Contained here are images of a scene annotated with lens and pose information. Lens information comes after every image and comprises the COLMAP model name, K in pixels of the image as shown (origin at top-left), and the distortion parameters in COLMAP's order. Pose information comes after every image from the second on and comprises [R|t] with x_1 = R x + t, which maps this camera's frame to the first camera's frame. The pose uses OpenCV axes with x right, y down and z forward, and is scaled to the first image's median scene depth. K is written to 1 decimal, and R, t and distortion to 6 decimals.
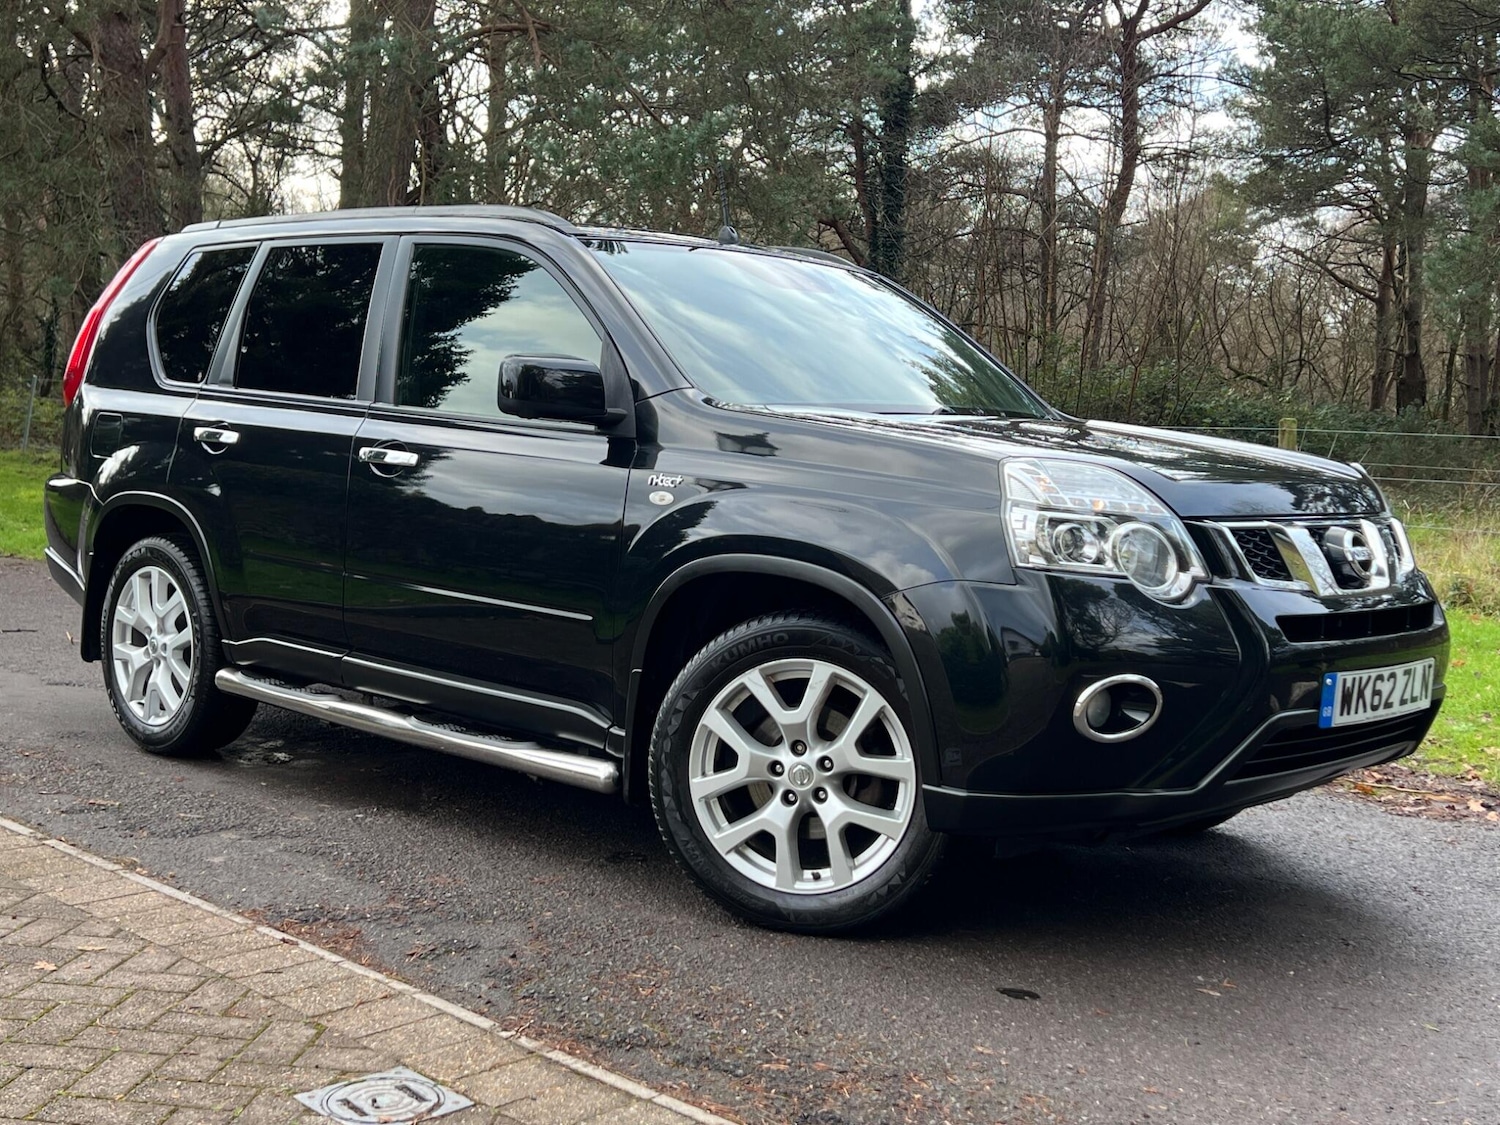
lens RADIAL K [[1732.2, 0, 771.4], [0, 1732.2, 573.1], [0, 0, 1]] dist [0.037851, 0.000000]
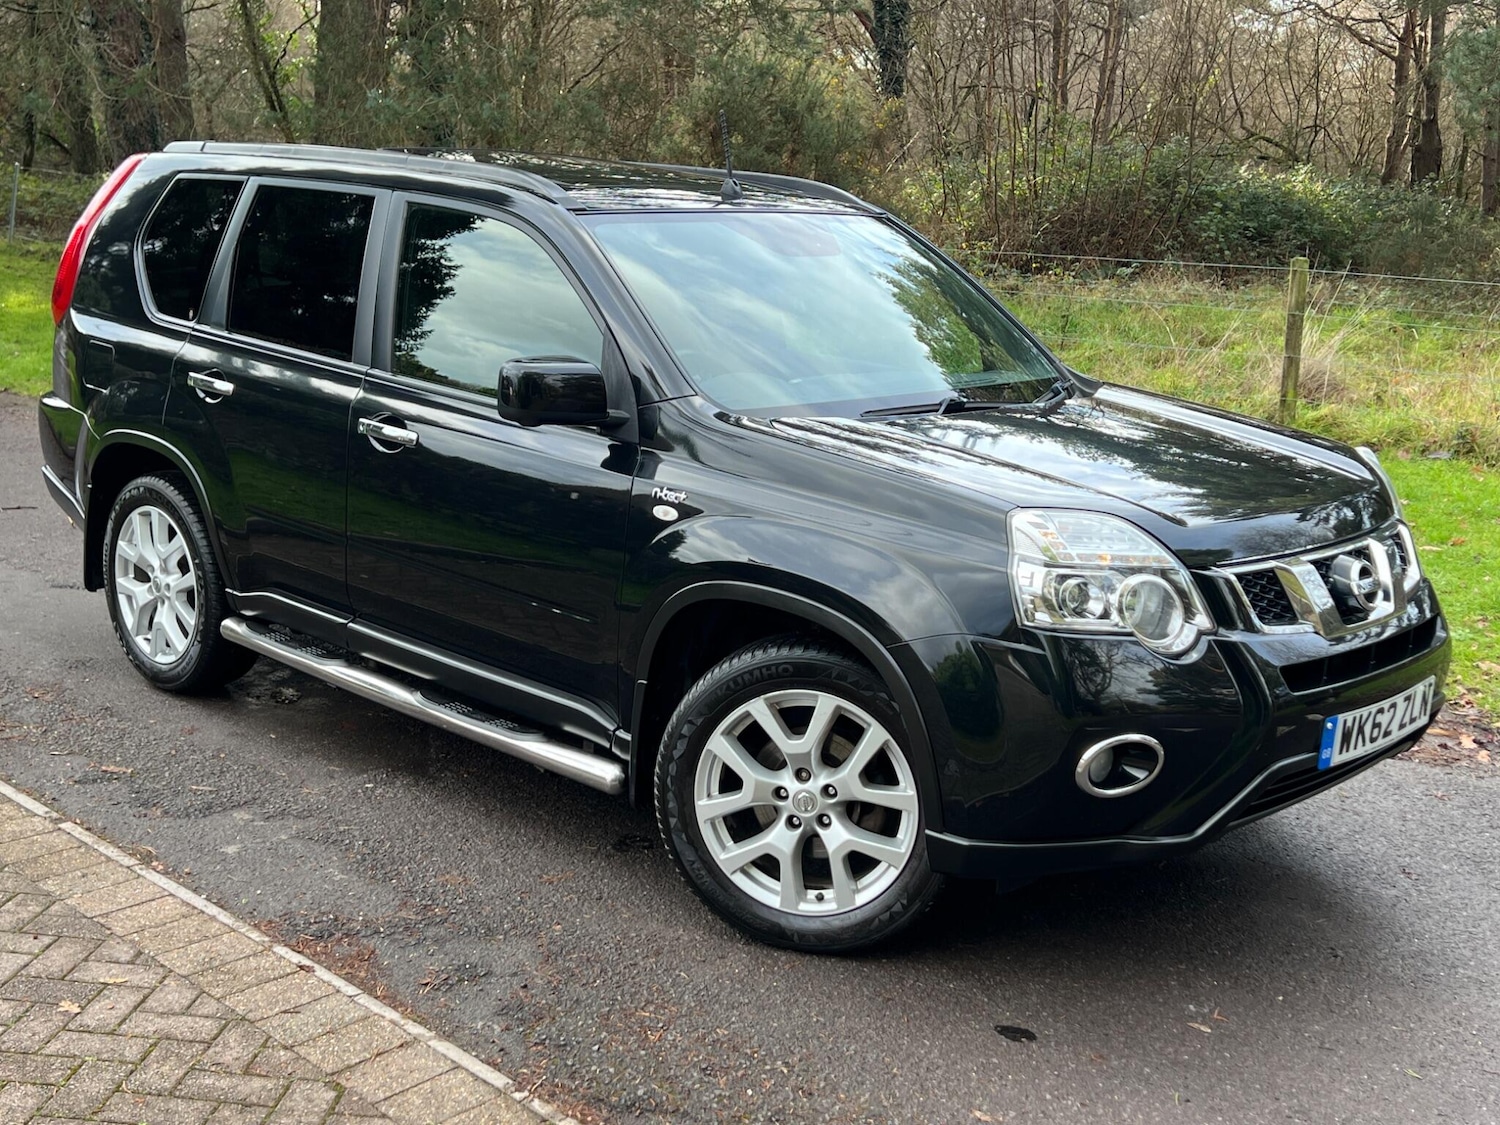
lens RADIAL K [[1732.2, 0, 778.7], [0, 1732.2, 561.8], [0, 0, 1]] dist [0.037851, 0.000000]
pose [[0.999991, 0.001375, 0.003971, -0.002570], [-0.001892, 0.991080, 0.133256, -0.154872], [-0.003752, -0.133263, 0.991074, 0.013553]]
